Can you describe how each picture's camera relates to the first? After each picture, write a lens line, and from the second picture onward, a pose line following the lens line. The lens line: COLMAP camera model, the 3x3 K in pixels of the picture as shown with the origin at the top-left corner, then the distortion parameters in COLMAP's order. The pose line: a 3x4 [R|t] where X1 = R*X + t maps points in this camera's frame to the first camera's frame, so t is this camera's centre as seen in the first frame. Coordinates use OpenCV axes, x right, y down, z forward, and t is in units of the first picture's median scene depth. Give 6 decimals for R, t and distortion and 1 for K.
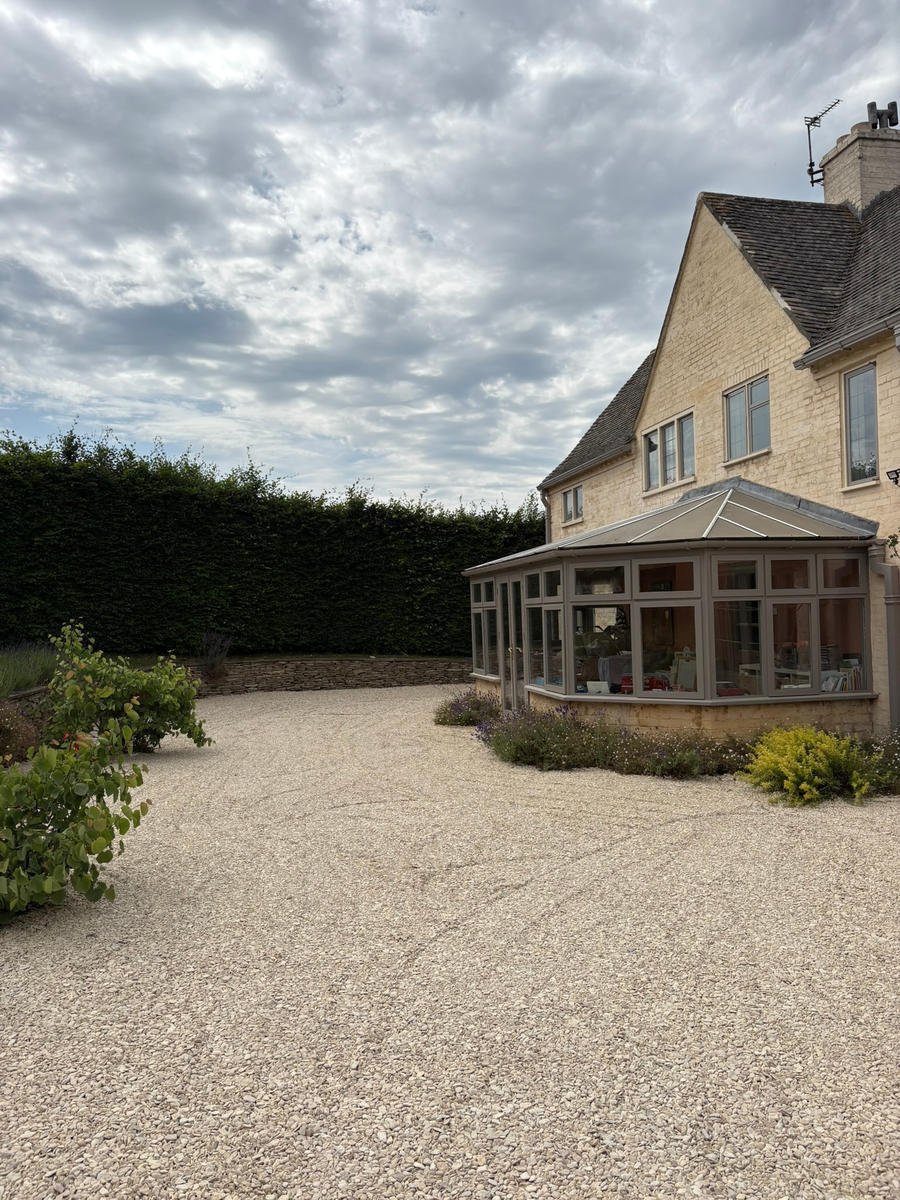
lens RADIAL K [[907.4, 0, 453.7], [0, 907.4, 597.4], [0, 0, 1]] dist [0.037591, -0.006188]
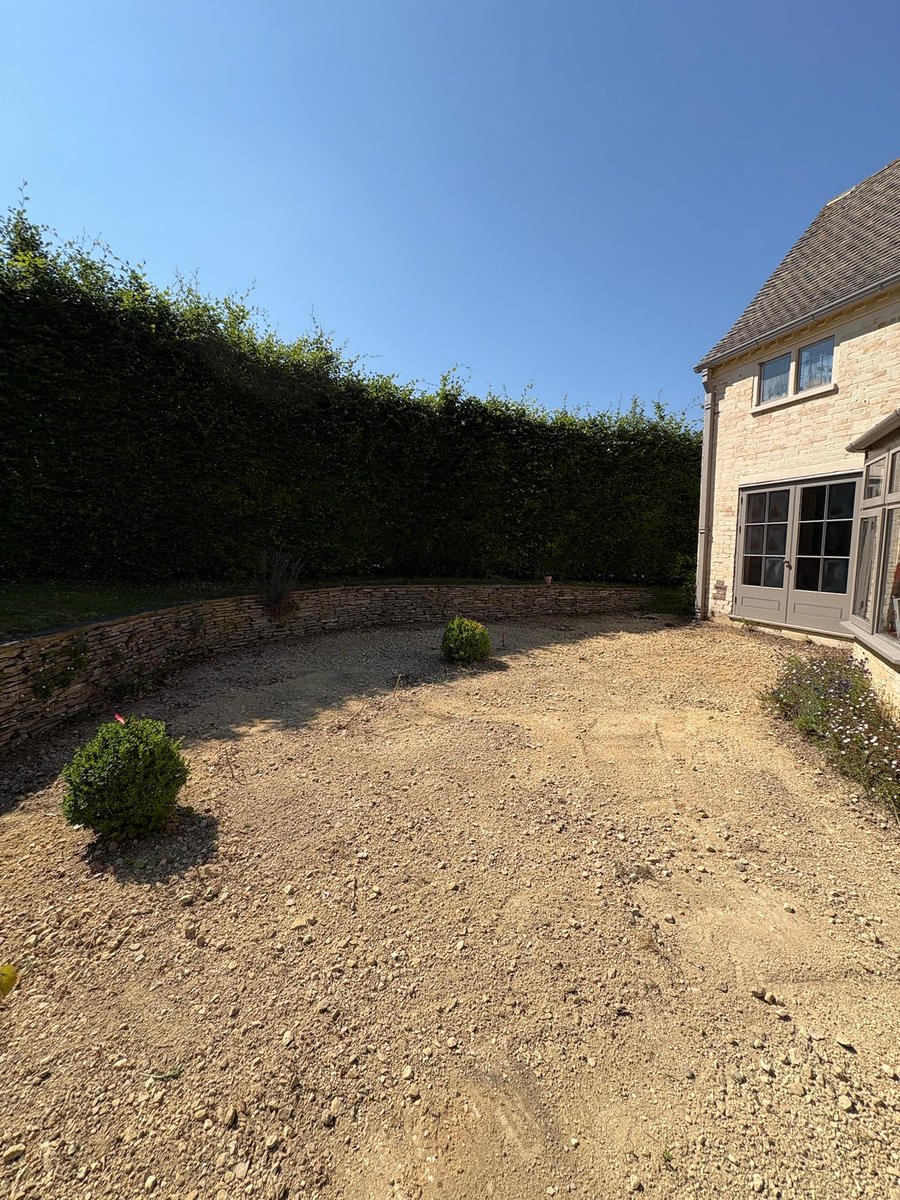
lens RADIAL K [[473.7, 0, 454.4], [0, 473.7, 601.9], [0, 0, 1]] dist [0.000269, 0.000148]
pose [[0.996941, 0.007168, 0.077834, -0.141190], [-0.019152, 0.987834, 0.154331, 0.016309], [-0.075781, -0.155350, 0.984949, 0.568820]]
